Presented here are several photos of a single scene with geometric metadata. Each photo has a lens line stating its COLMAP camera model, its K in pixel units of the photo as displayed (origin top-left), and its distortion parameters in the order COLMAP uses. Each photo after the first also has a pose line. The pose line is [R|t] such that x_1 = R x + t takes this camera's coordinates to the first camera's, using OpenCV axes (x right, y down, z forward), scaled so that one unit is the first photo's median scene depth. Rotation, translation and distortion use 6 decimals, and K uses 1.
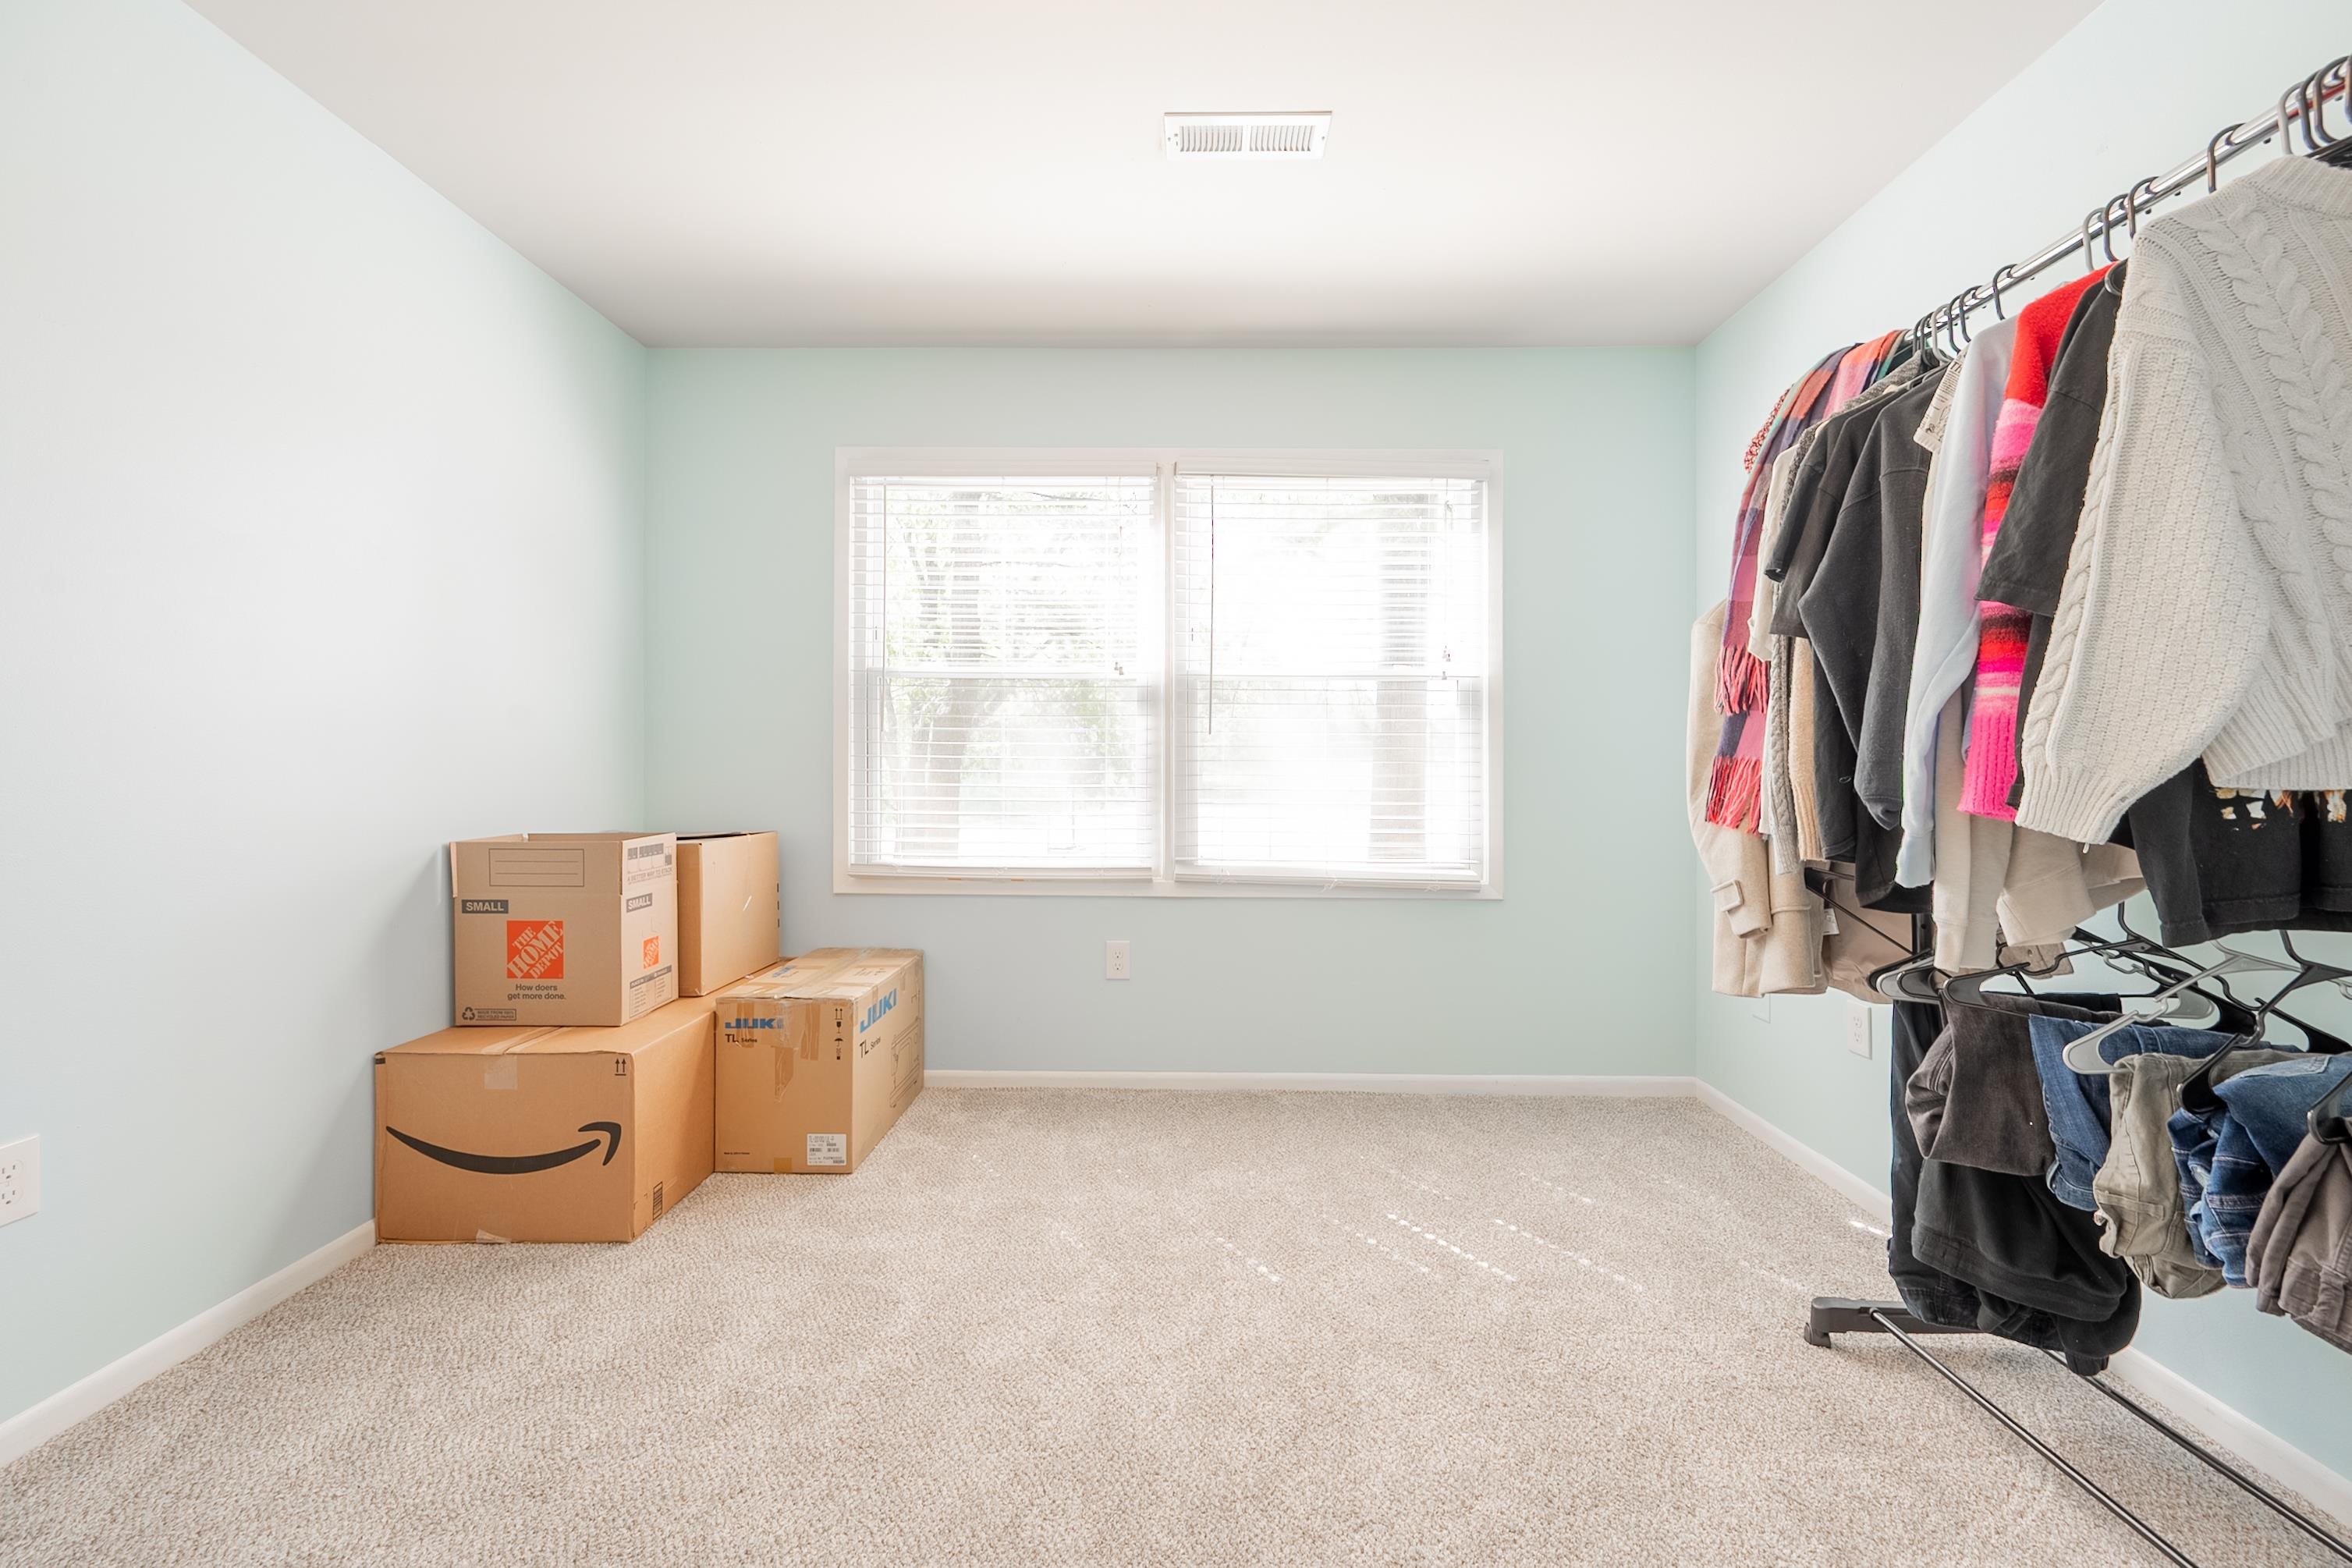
lens RADIAL K [[946.8, 0, 1165.5], [0, 946.8, 771.0], [0, 0, 1]] dist [0.001992, -0.000144]
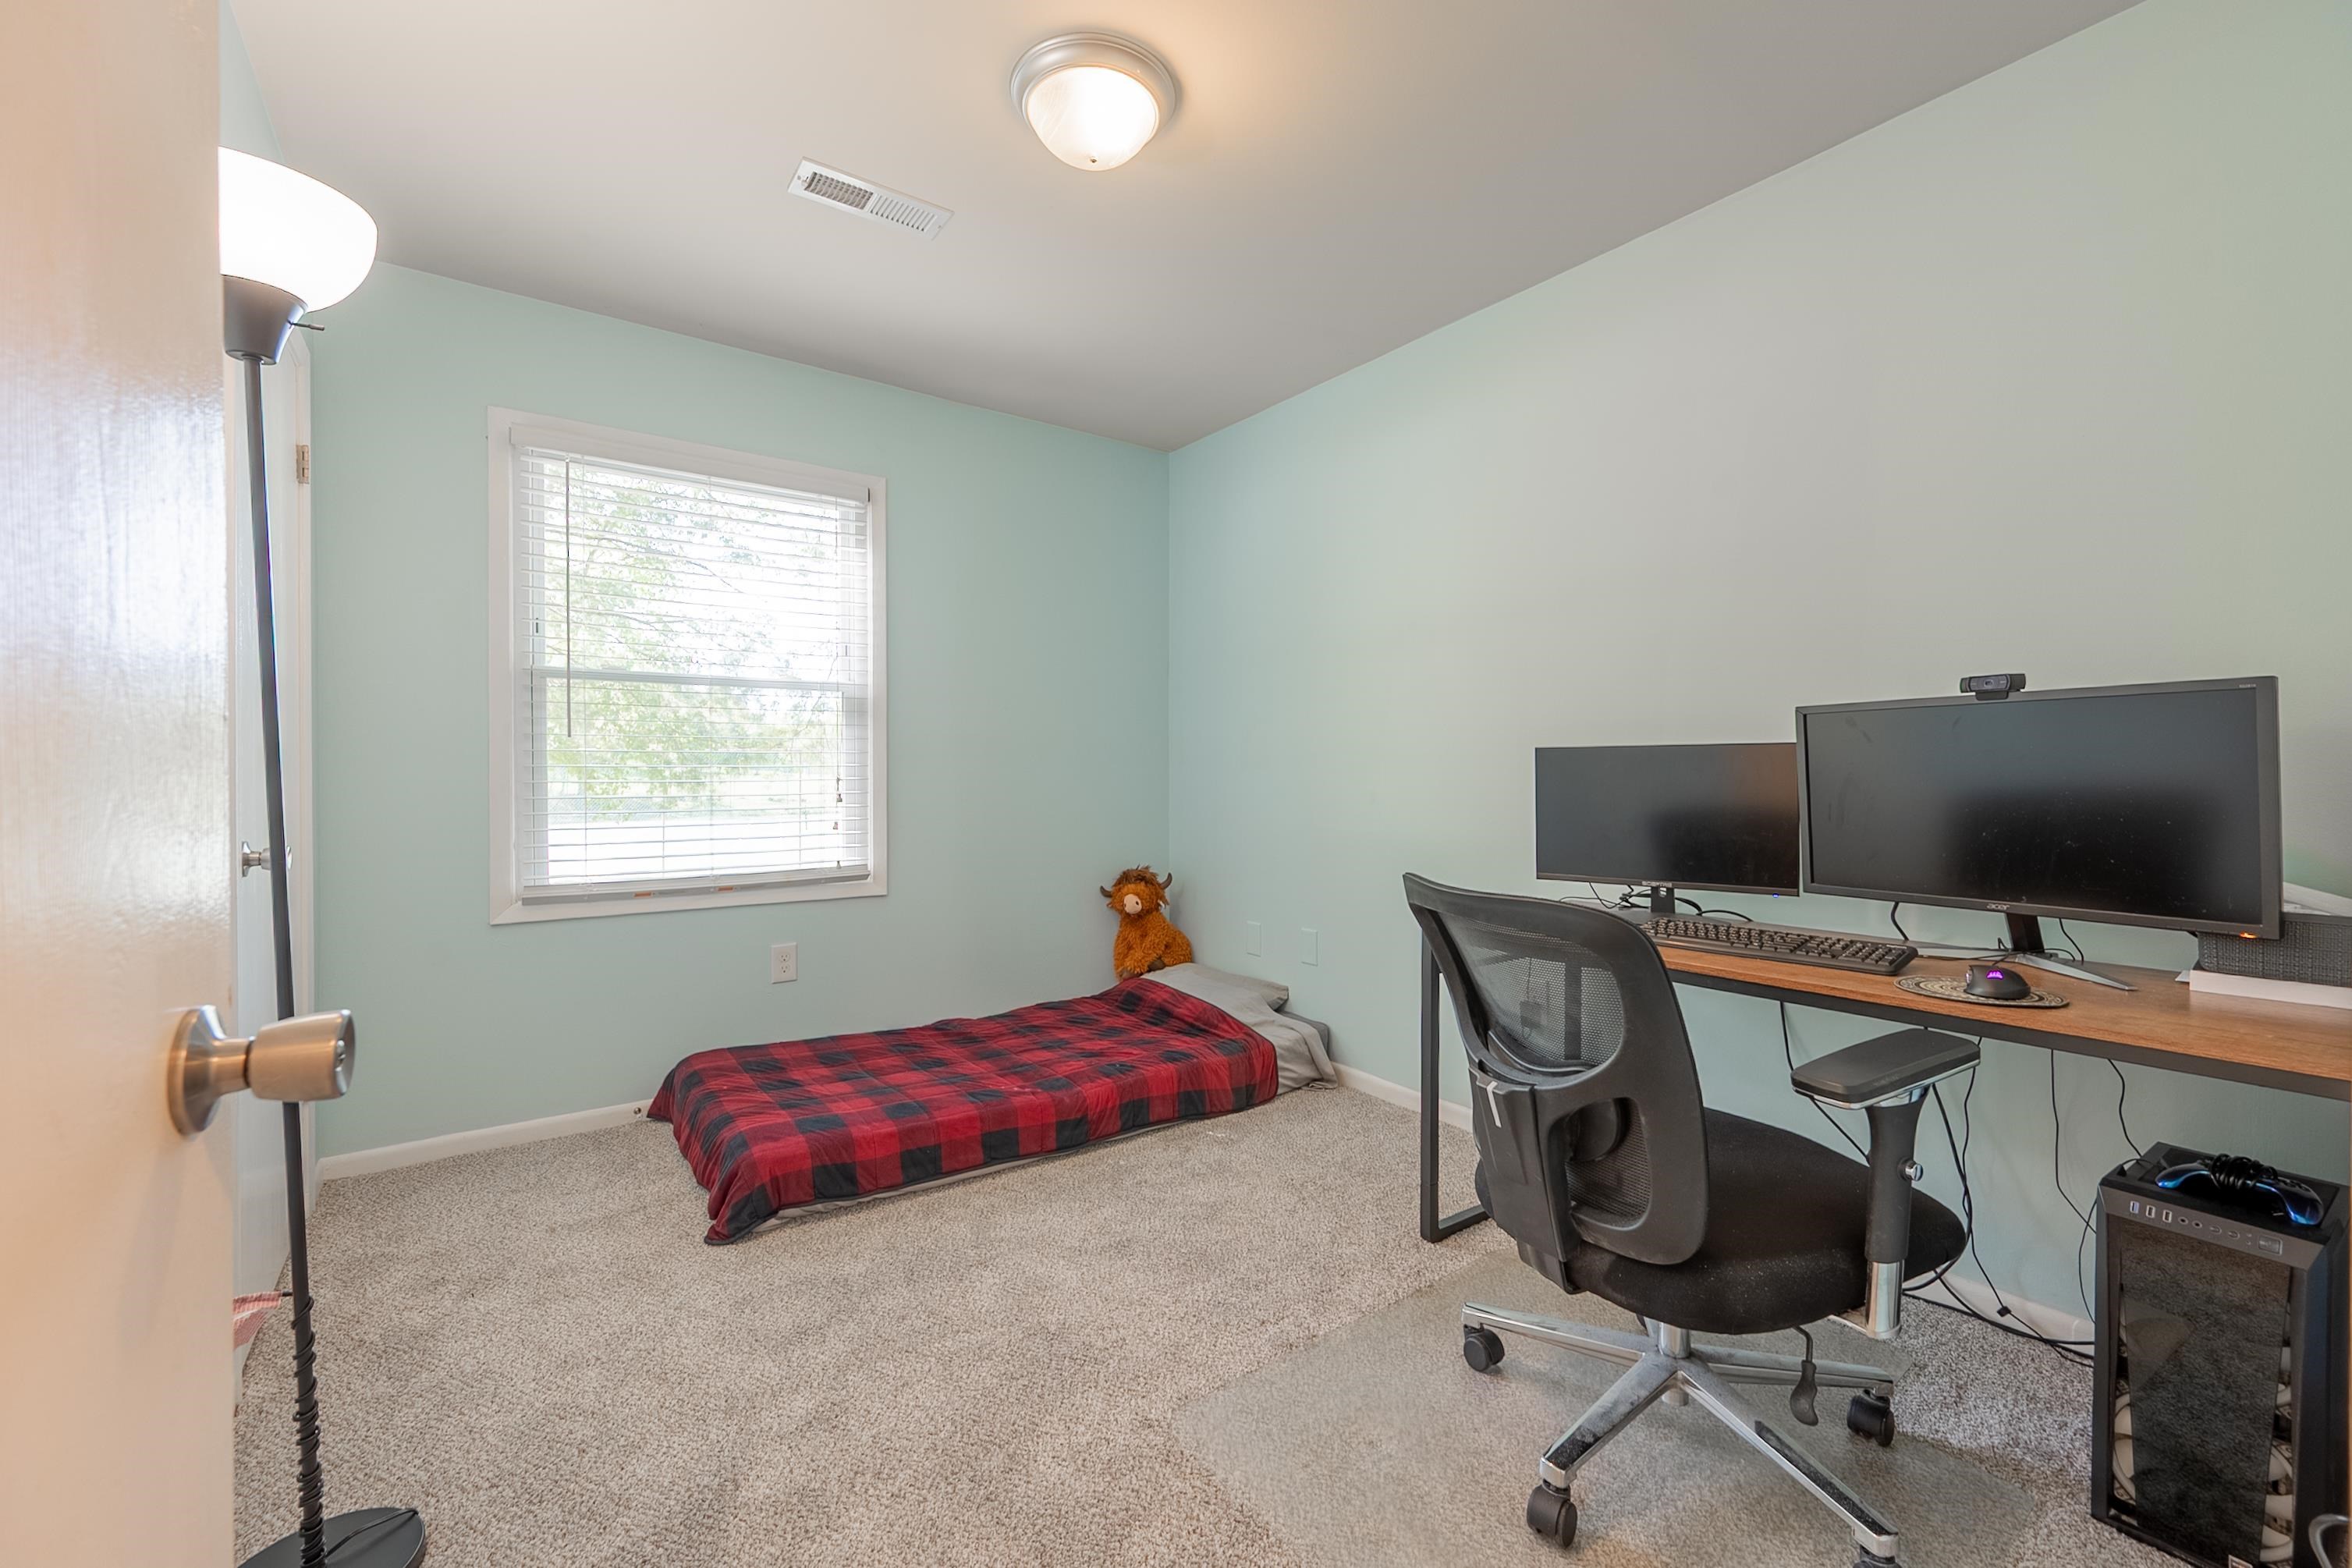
lens RADIAL K [[927.2, 0, 1178.0], [0, 927.2, 791.8], [0, 0, 1]] dist [0.001187, 0.000134]
pose [[0.795109, -0.021063, 0.606100, -0.508787], [0.012065, 0.999748, 0.018915, -0.000849], [-0.606346, -0.007727, 0.795163, -0.064025]]
